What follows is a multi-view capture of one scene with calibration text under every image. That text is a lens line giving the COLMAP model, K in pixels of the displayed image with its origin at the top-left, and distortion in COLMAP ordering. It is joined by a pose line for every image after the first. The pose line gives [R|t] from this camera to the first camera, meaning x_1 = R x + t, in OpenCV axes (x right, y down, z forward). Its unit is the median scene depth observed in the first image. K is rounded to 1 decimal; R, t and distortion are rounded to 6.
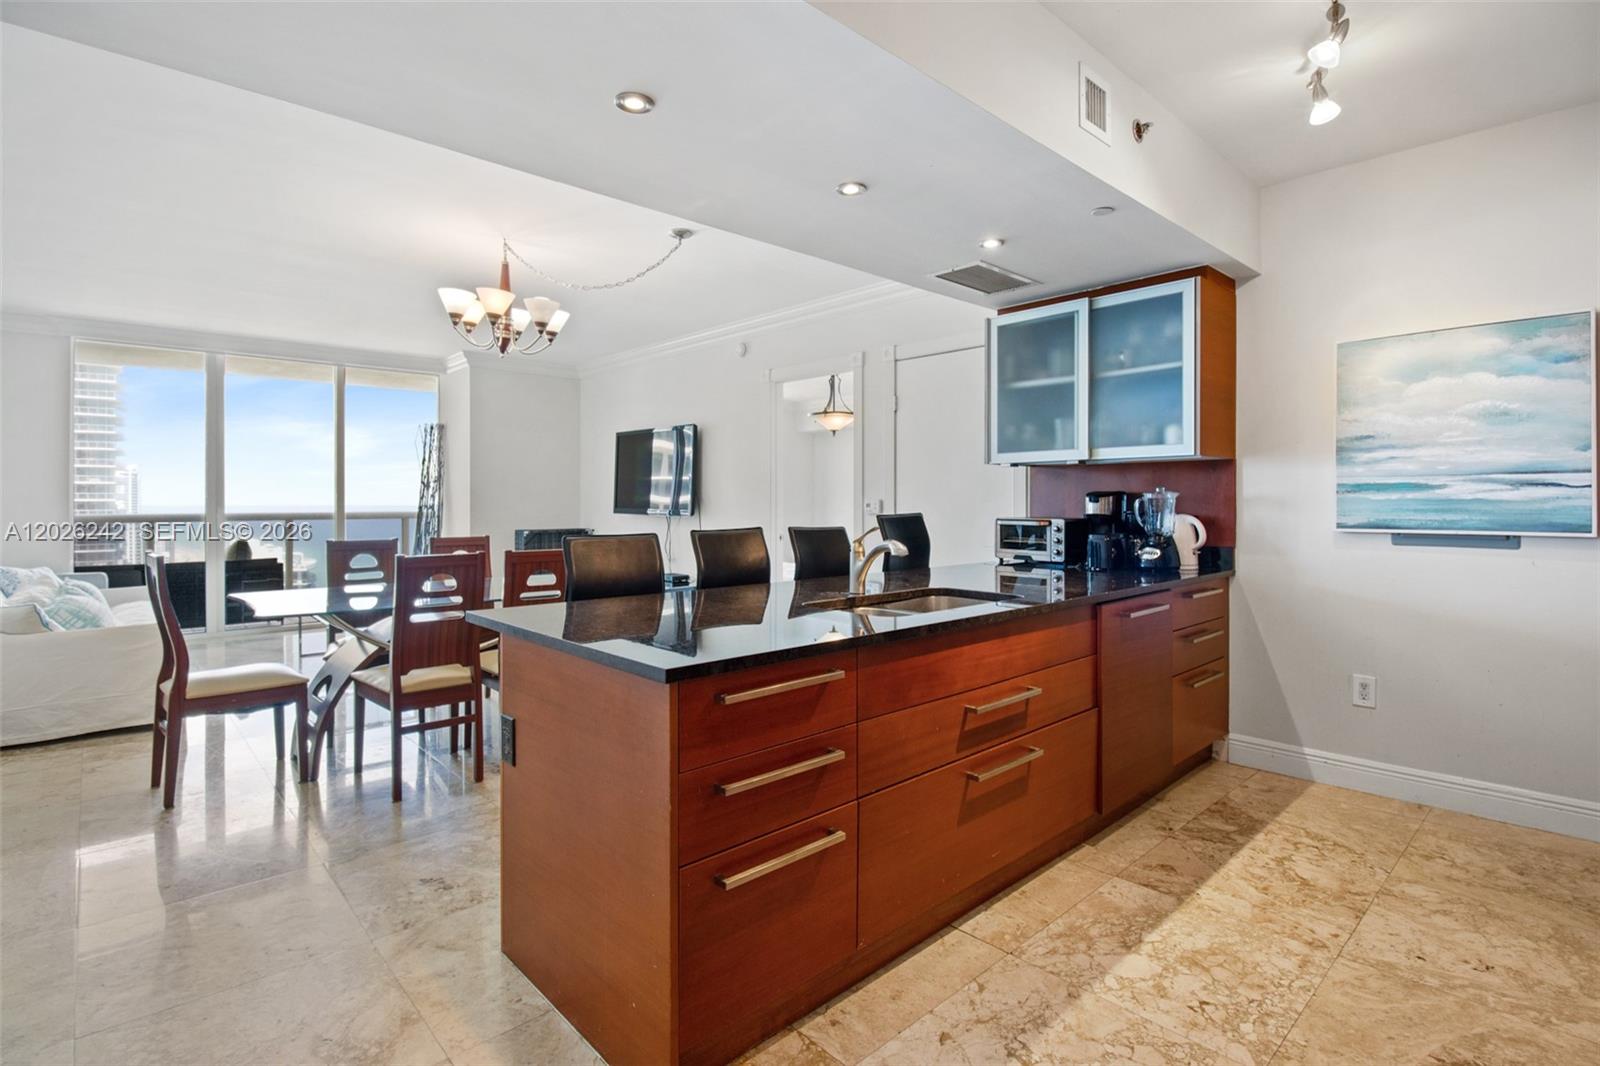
lens RADIAL K [[767.1, 0, 801.7], [0, 767.1, 497.4], [0, 0, 1]] dist [-0.002568, -0.010248]
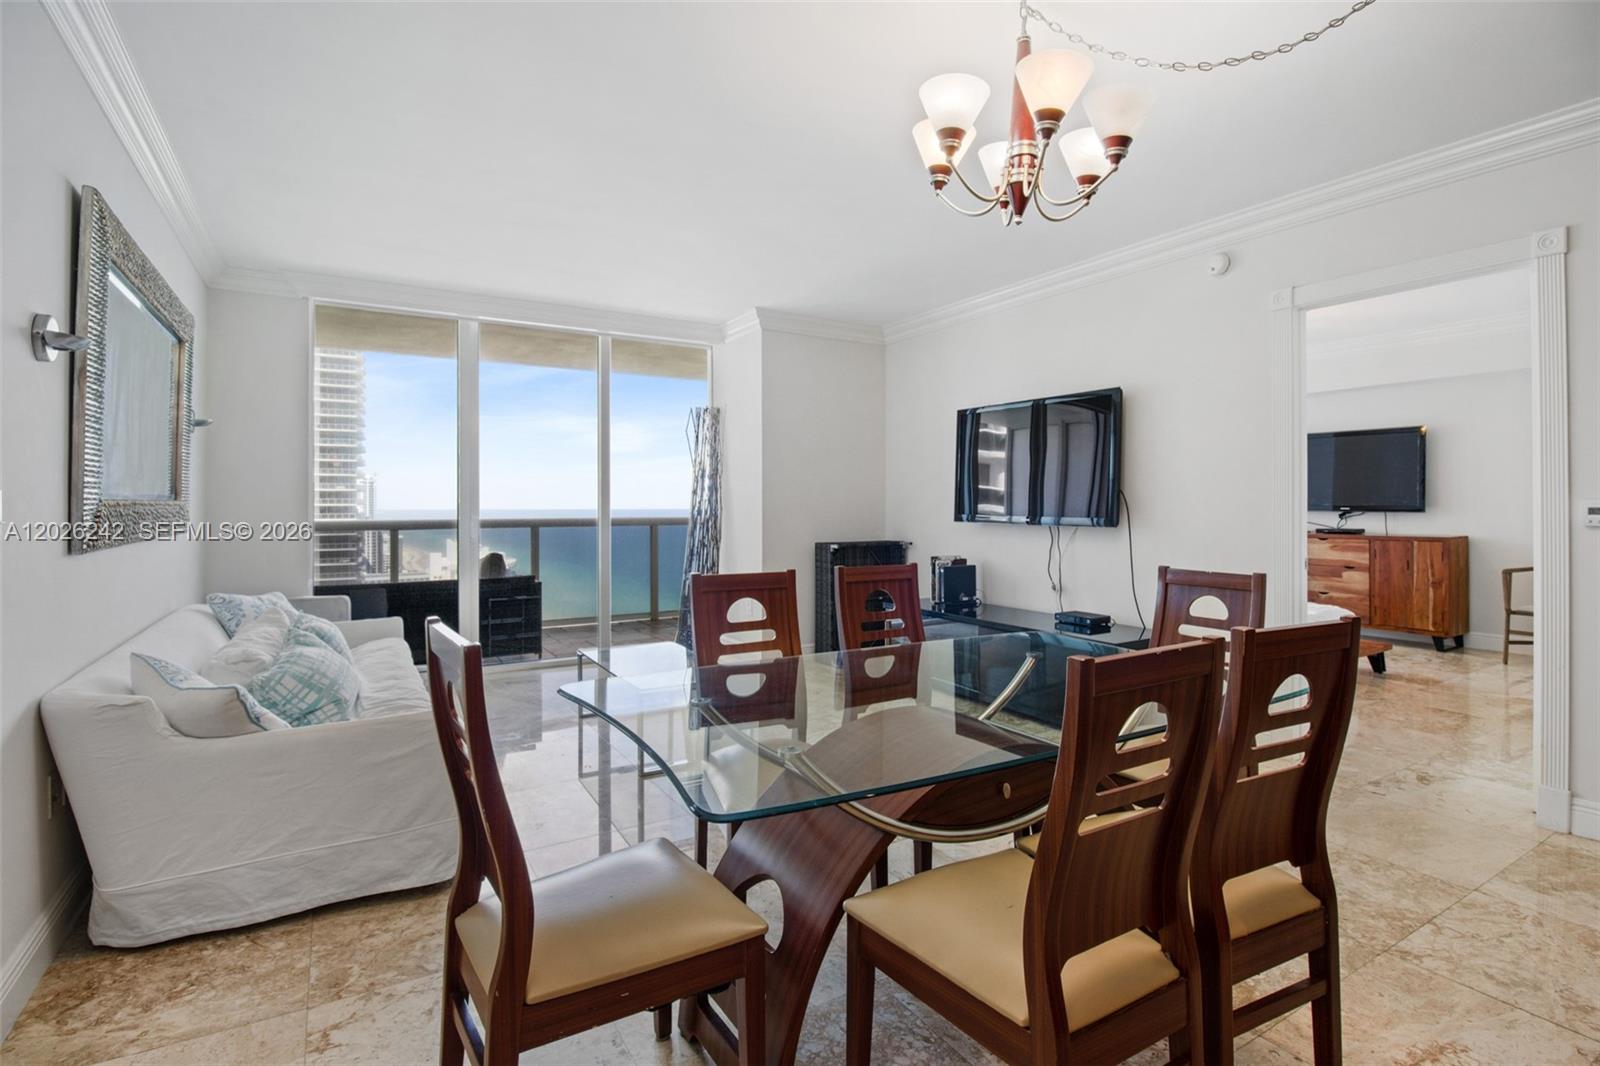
lens RADIAL K [[767.1, 0, 794.3], [0, 767.1, 496.5], [0, 0, 1]] dist [-0.002568, -0.010248]
pose [[0.977079, -0.002533, -0.212861, -0.516448], [0.001099, 0.999976, -0.006853, 0.004197], [0.212873, 0.006462, 0.977059, 0.564293]]
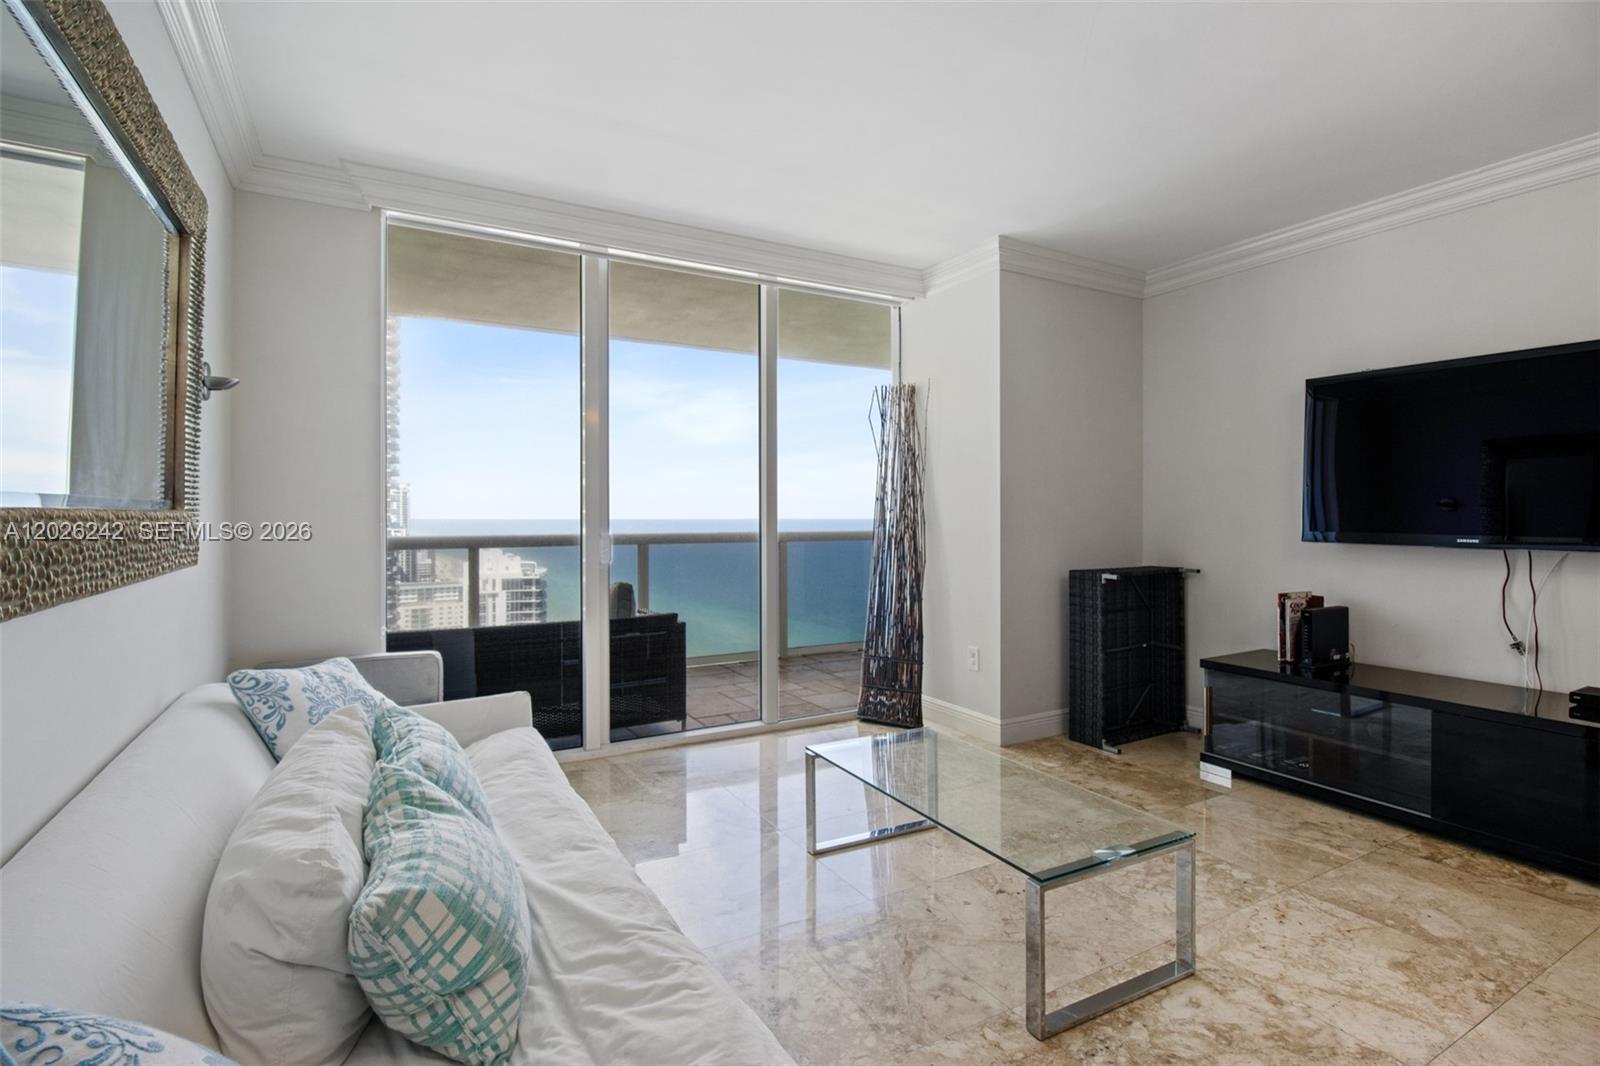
lens RADIAL K [[767.1, 0, 796.4], [0, 767.1, 507.8], [0, 0, 1]] dist [-0.002568, -0.010248]
pose [[0.969769, -0.001625, -0.244018, -0.953771], [0.000402, 0.999987, -0.005062, 0.002834], [0.244023, 0.004811, 0.969758, 0.949803]]
